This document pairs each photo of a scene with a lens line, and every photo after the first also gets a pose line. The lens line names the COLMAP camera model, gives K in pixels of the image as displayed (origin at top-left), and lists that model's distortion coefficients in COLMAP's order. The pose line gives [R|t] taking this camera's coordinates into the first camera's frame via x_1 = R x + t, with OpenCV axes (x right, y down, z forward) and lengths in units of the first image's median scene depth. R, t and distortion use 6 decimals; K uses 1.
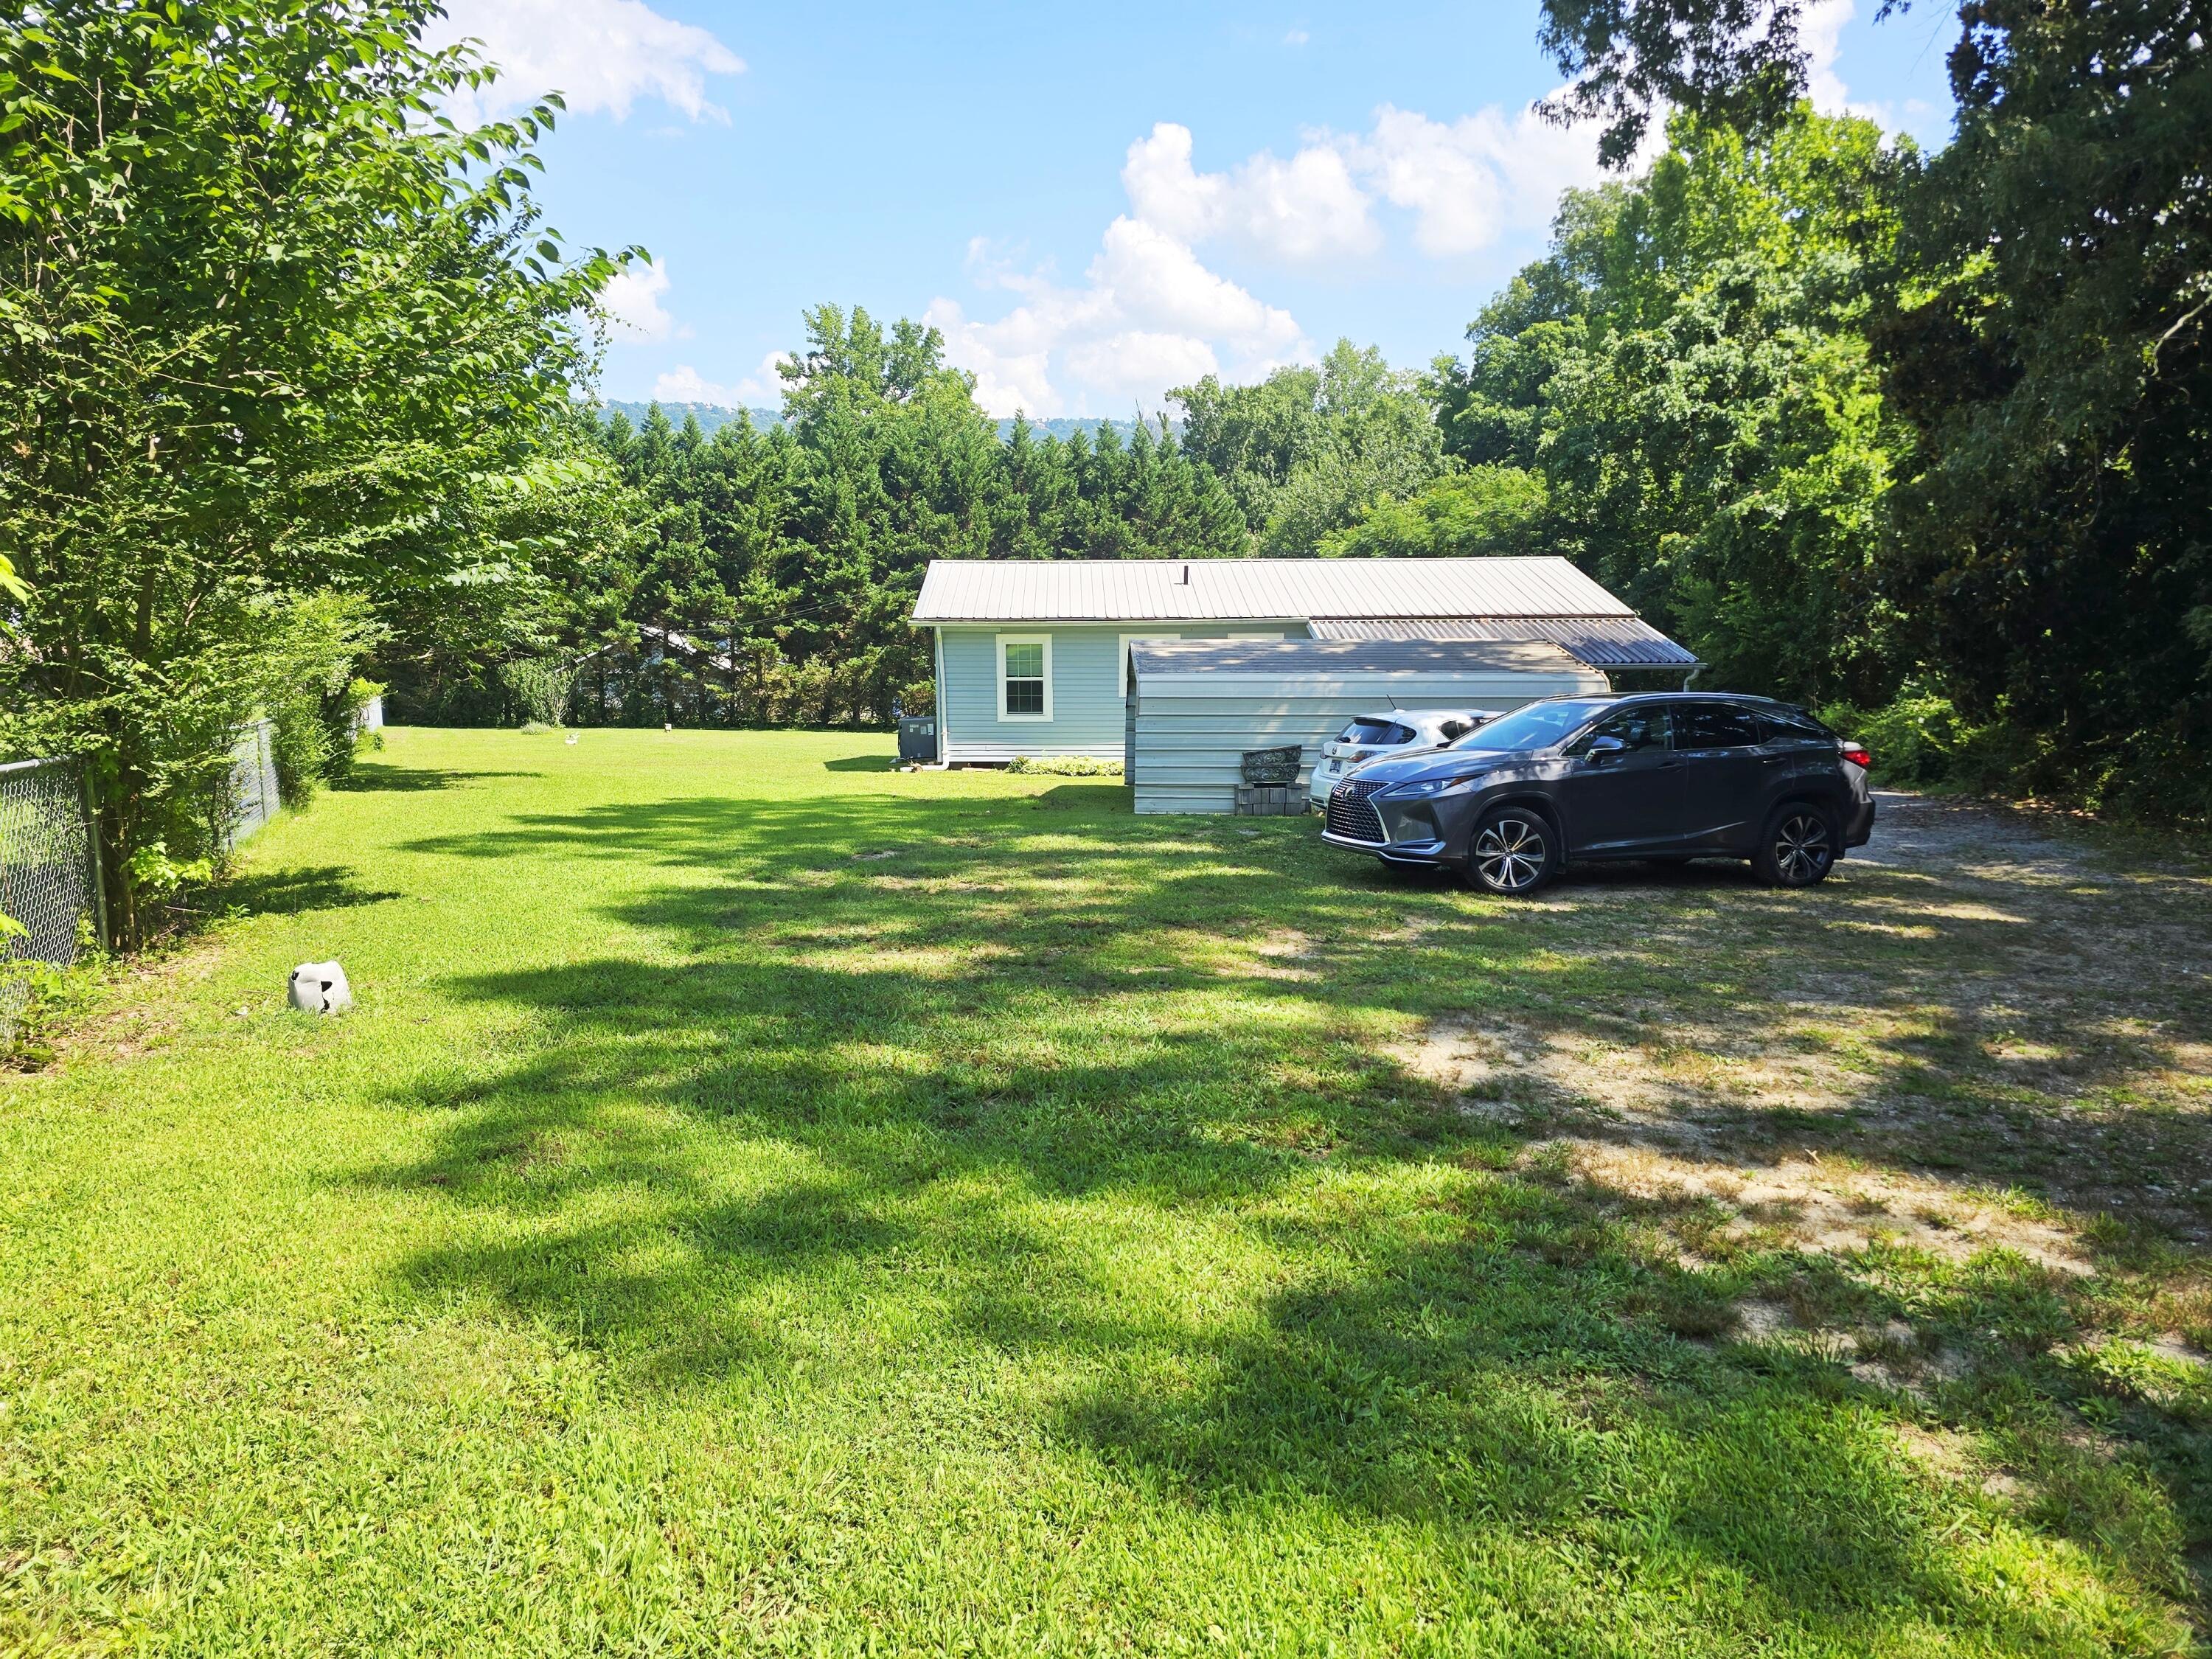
lens RADIAL K [[1595.8, 0, 1104.9], [0, 1595.8, 828.6], [0, 0, 1]] dist [0.000252, -0.001406]
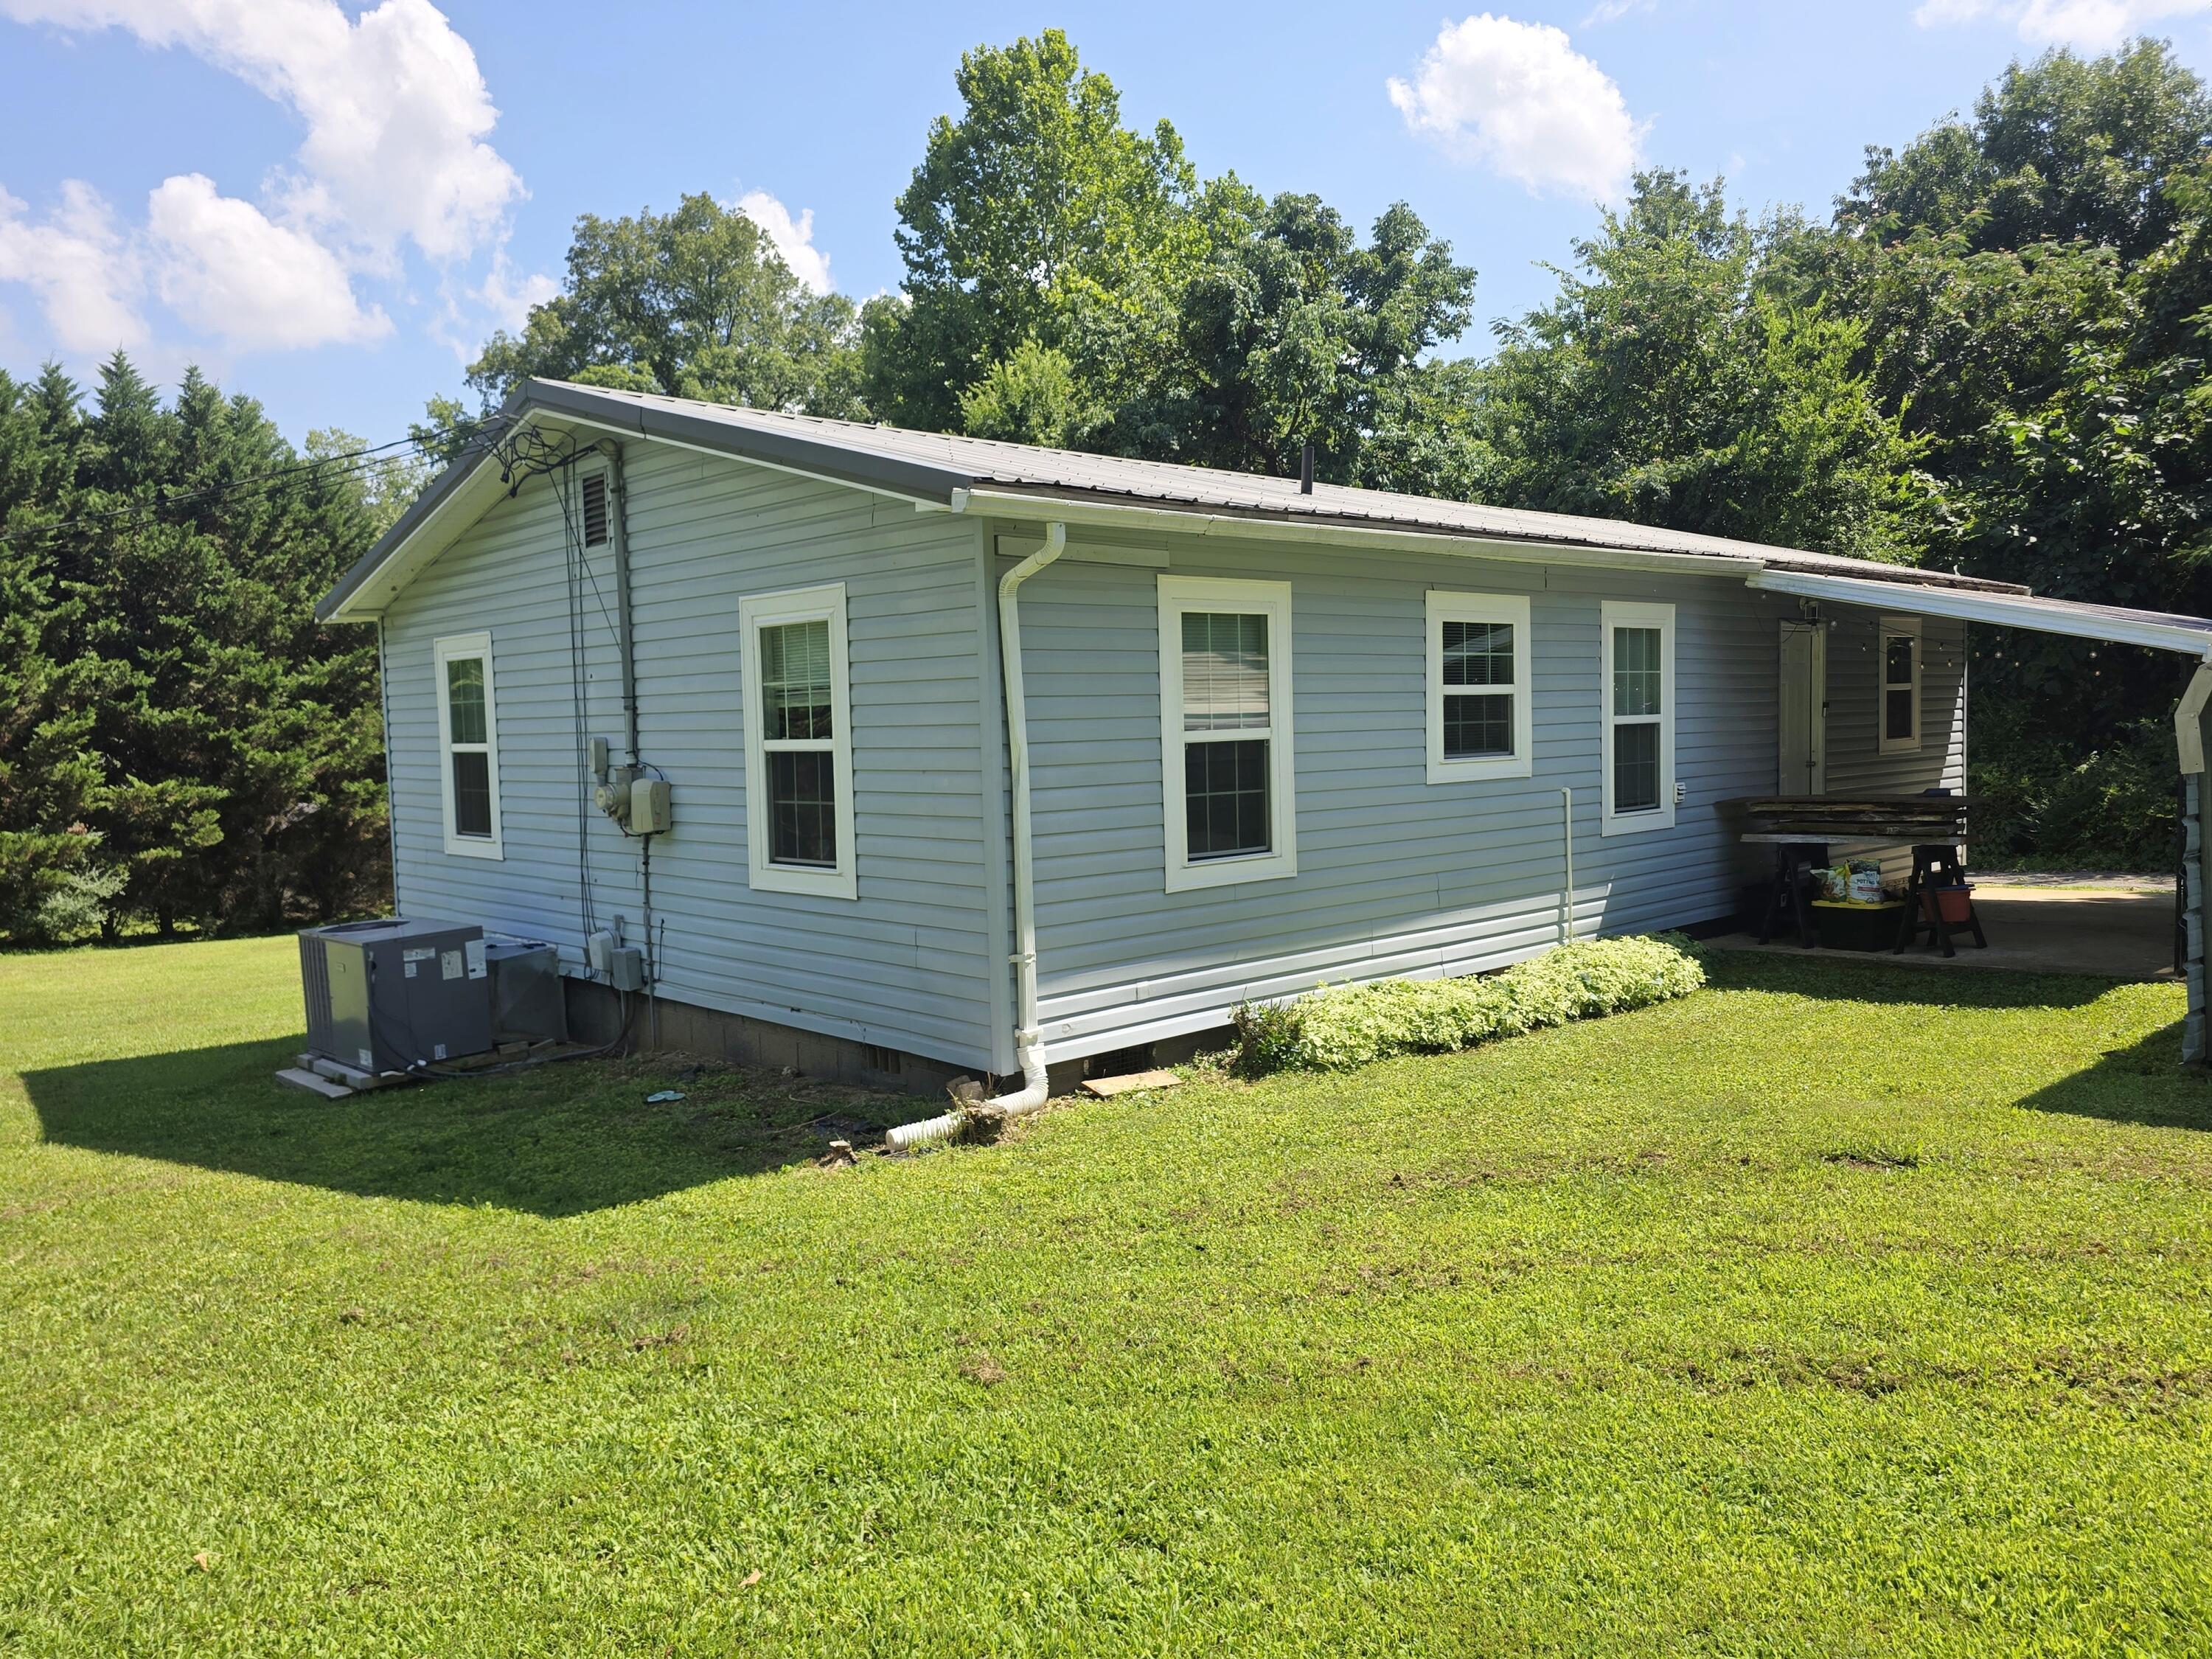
lens RADIAL K [[1595.8, 0, 1106.5], [0, 1595.8, 833.4], [0, 0, 1]] dist [0.000252, -0.001406]
pose [[0.734378, -0.055124, 0.676498, -0.130605], [0.116297, 0.992176, -0.045401, -0.033371], [-0.668703, 0.112016, 0.735044, 0.408855]]
